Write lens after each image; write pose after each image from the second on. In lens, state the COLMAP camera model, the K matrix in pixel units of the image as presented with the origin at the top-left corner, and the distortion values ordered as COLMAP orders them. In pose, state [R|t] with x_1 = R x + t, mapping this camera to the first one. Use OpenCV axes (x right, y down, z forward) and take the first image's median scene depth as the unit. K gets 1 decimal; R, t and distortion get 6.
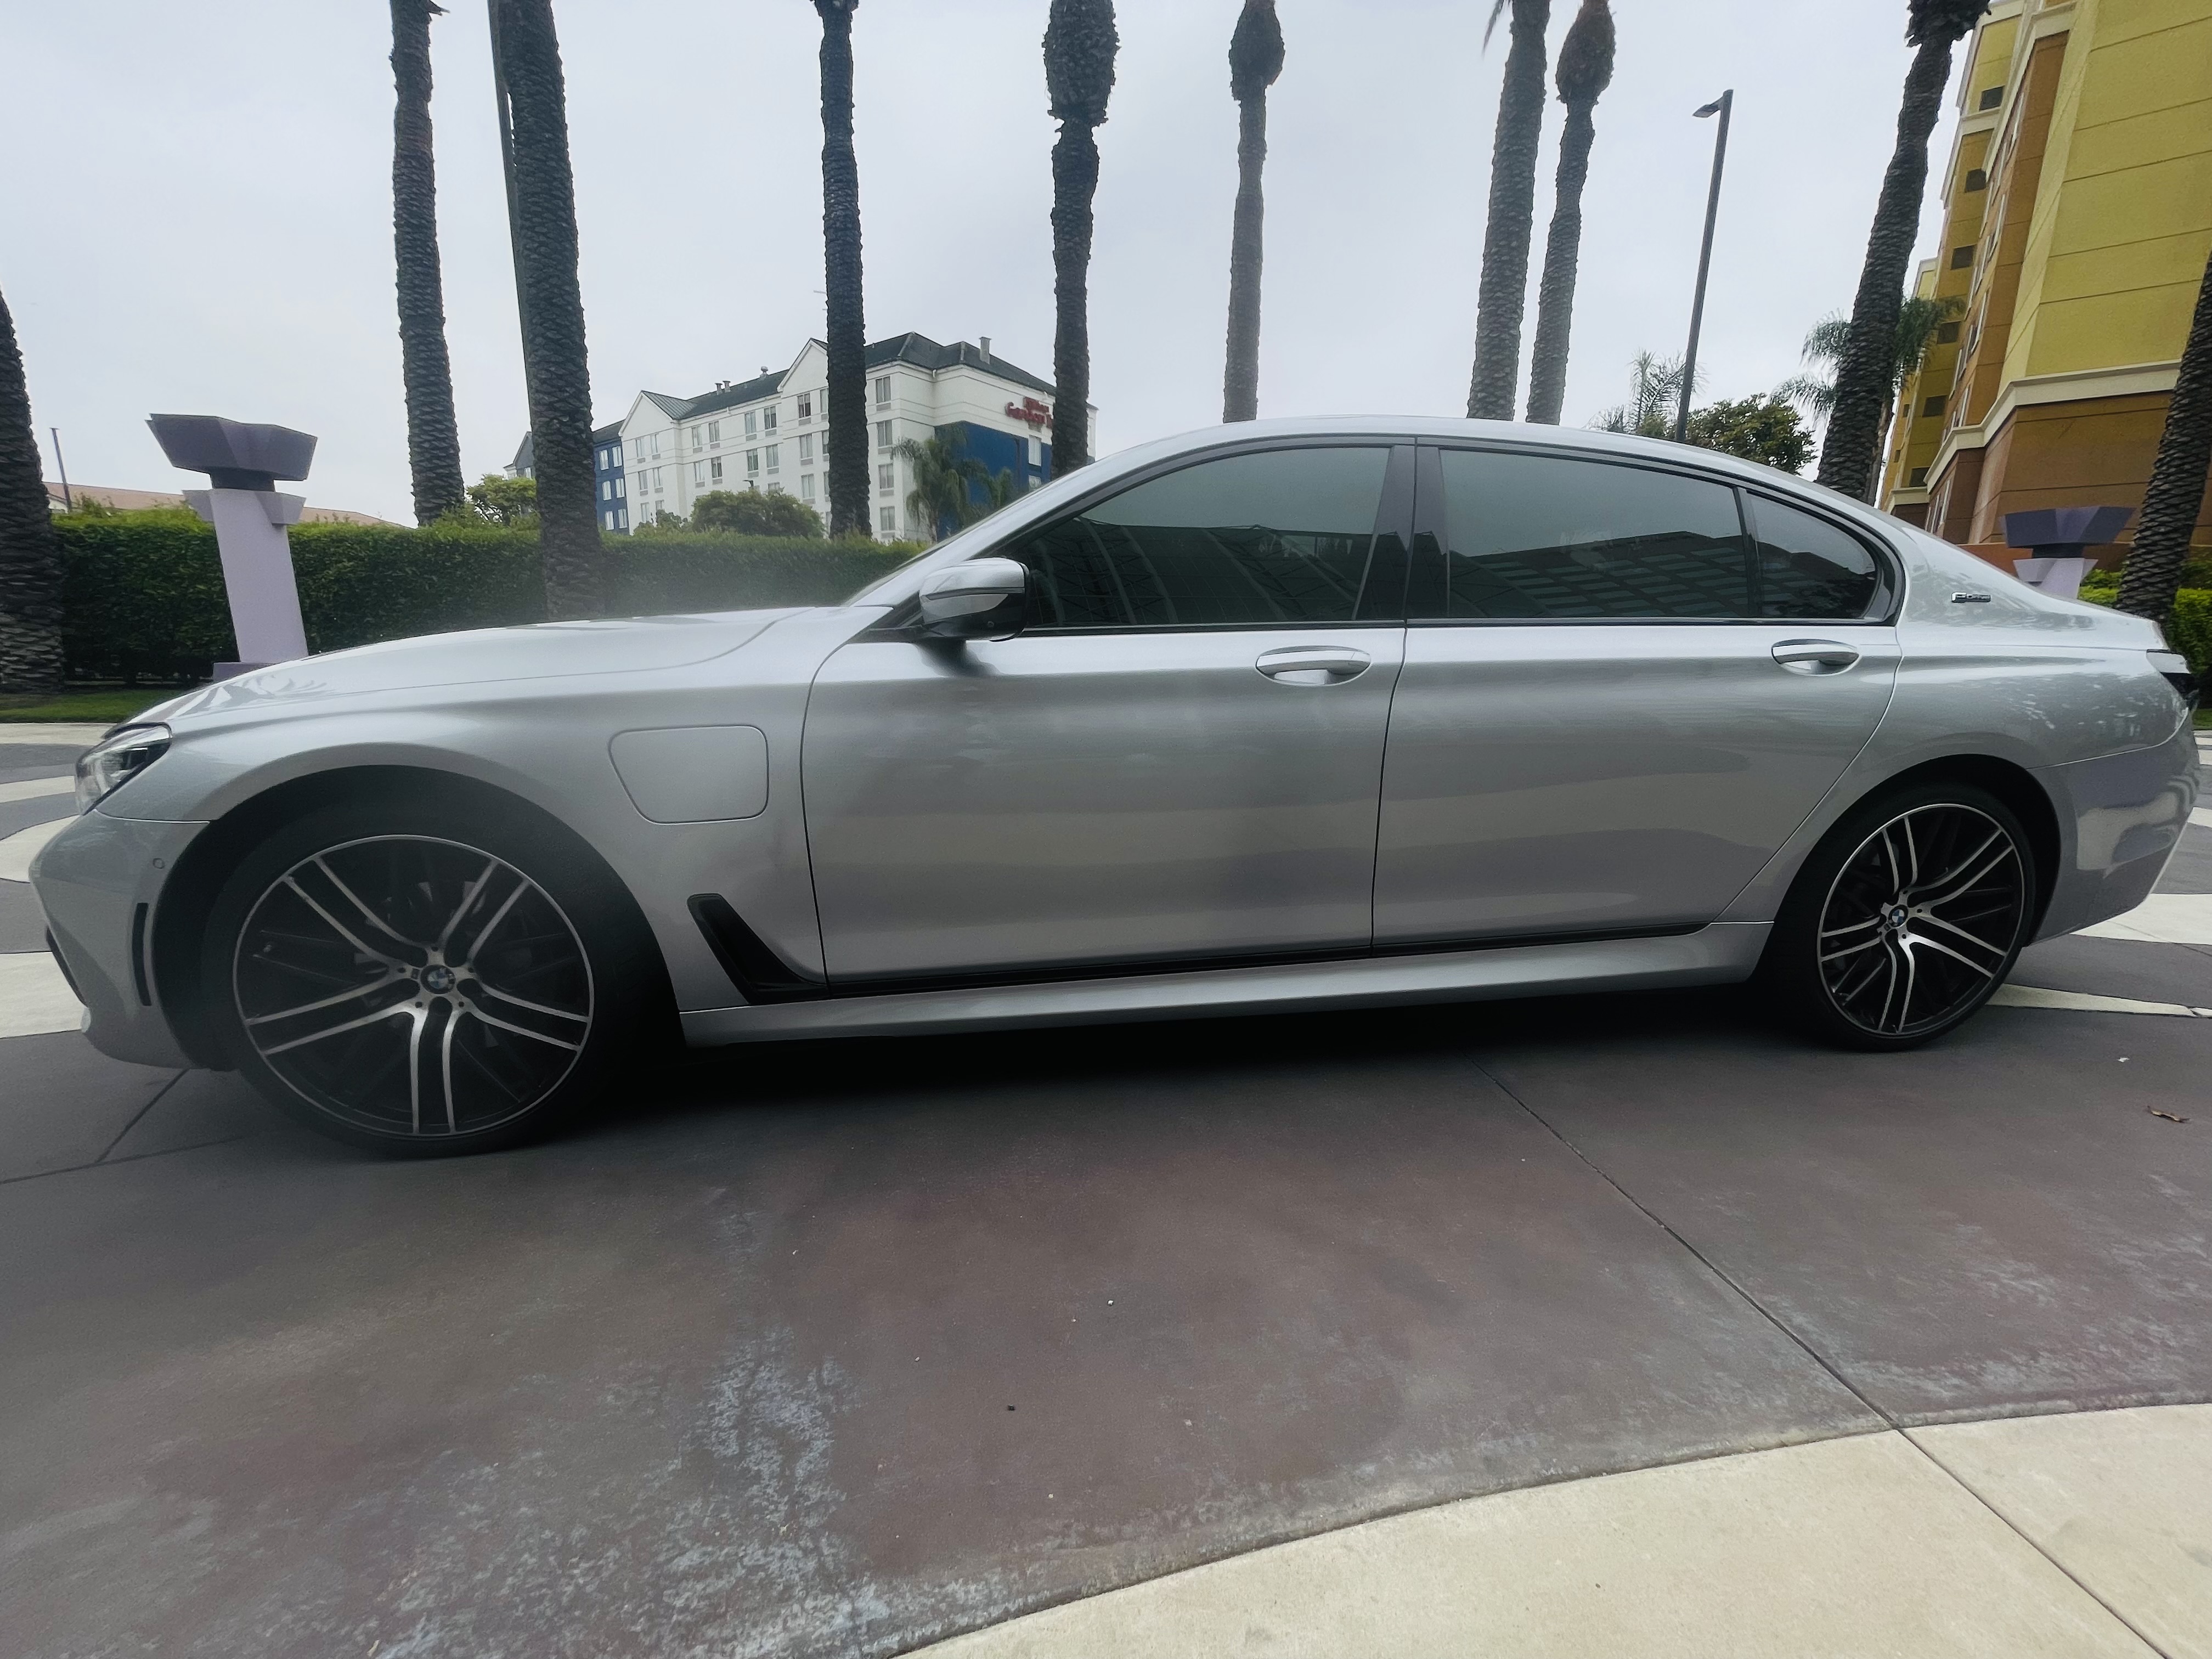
lens RADIAL K [[887.6, 0, 1102.7], [0, 887.6, 828.0], [0, 0, 1]] dist [0.002672, -0.002413]
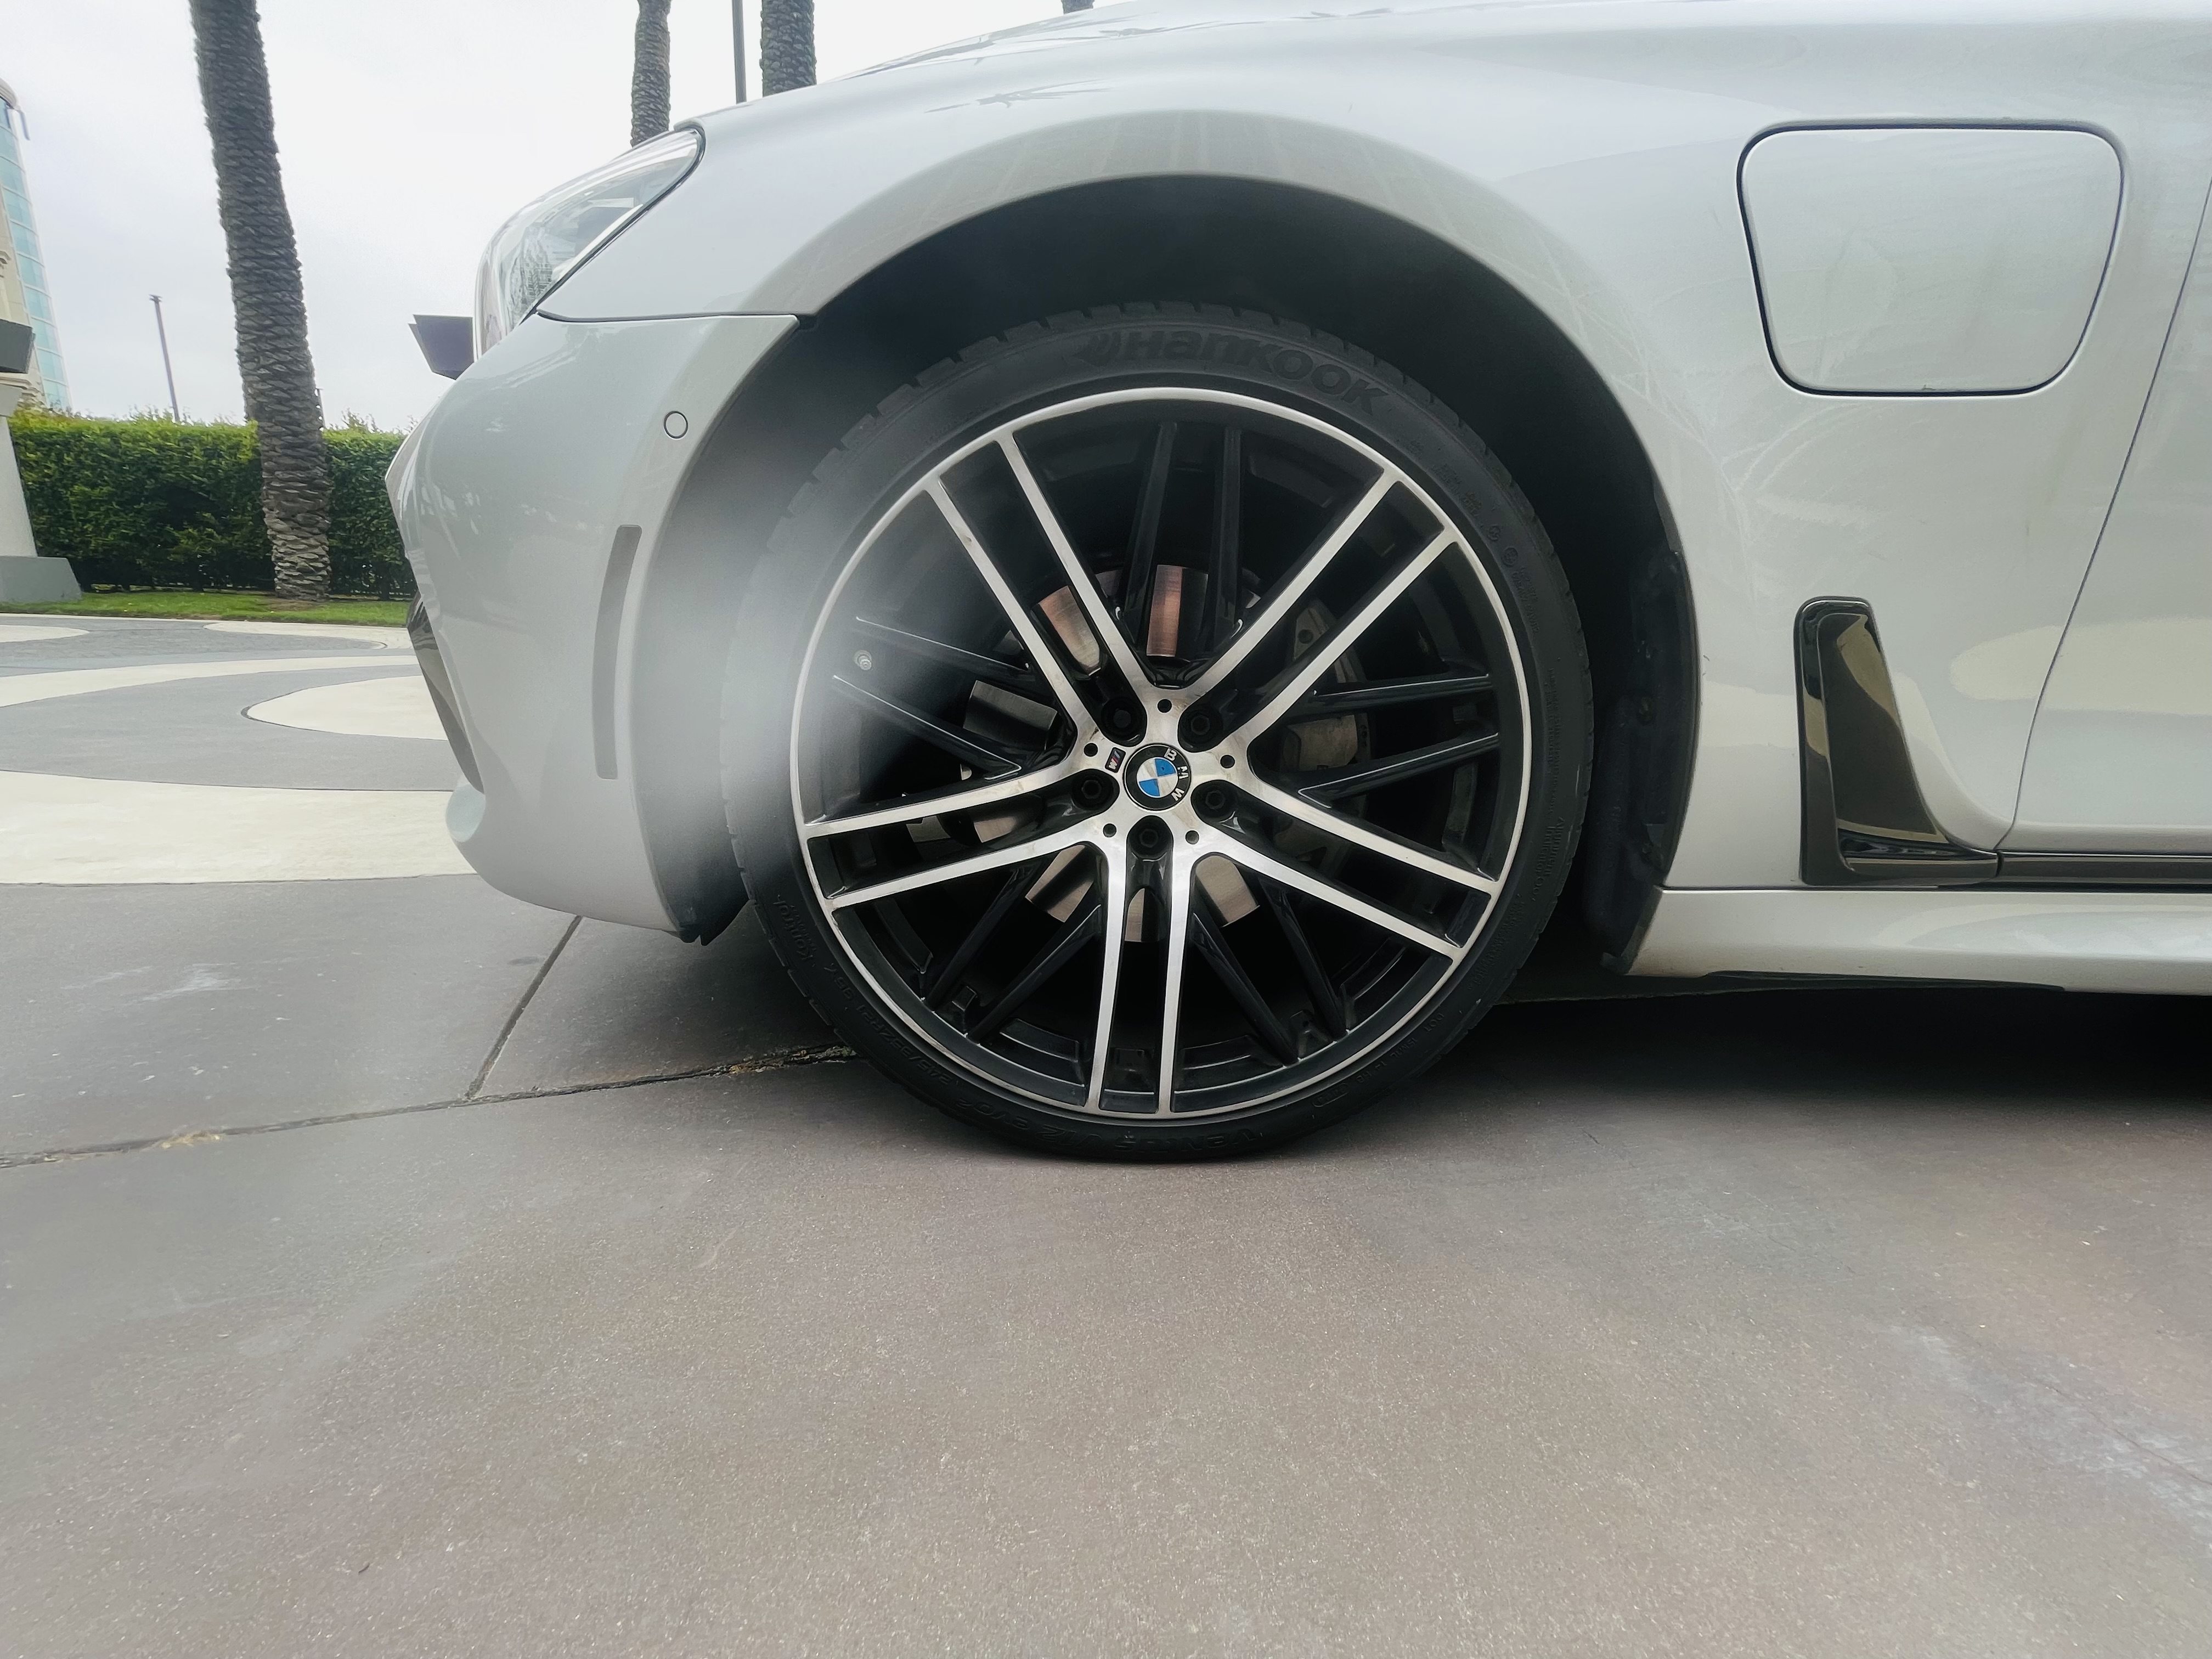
lens RADIAL K [[890.0, 0, 1106.0], [0, 890.0, 829.5], [0, 0, 1]] dist [0.002810, 0.000212]
pose [[0.988713, 0.061388, -0.136671, -0.612583], [-0.057682, 0.997856, 0.030920, 0.159394], [0.138276, -0.022687, 0.990134, 0.469939]]
